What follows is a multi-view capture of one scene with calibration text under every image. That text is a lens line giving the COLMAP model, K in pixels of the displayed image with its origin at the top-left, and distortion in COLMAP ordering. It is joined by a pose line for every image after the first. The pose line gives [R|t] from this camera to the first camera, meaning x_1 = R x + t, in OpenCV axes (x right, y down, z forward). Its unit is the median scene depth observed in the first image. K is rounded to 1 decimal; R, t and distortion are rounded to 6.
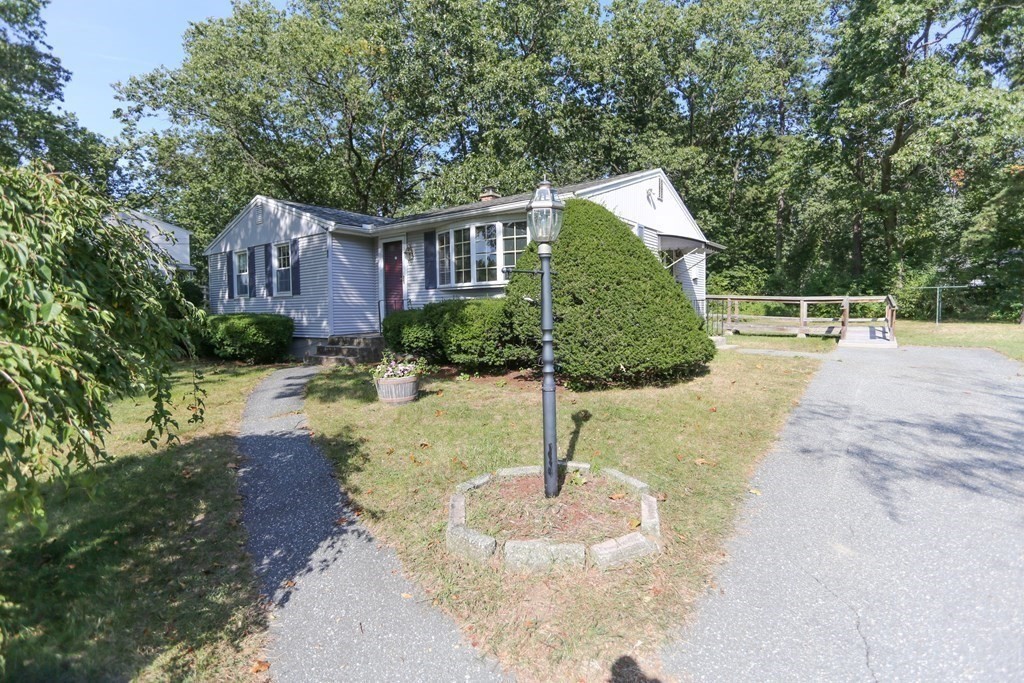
lens RADIAL K [[490.2, 0, 512.0], [0, 490.2, 341.5], [0, 0, 1]] dist [0.000708, 0.000157]
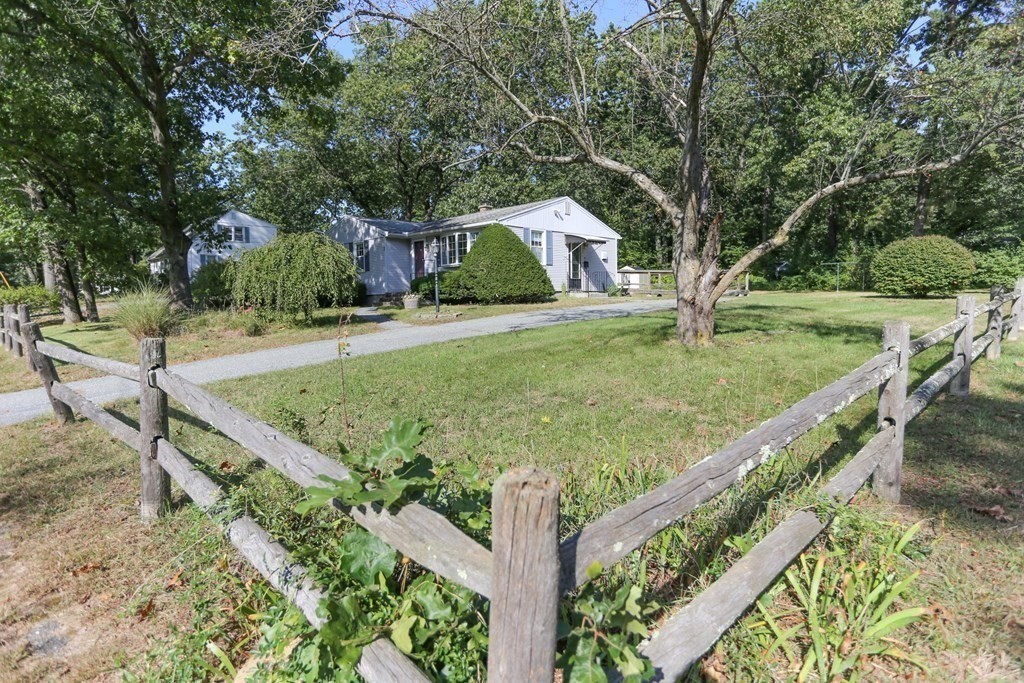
lens RADIAL K [[490.2, 0, 512.0], [0, 490.2, 341.5], [0, 0, 1]] dist [0.000708, 0.000157]
pose [[0.995155, 0.004351, -0.098224, 0.281224], [-0.000703, 0.999309, 0.037150, 0.101365], [0.098318, -0.036901, 0.994471, -0.791379]]
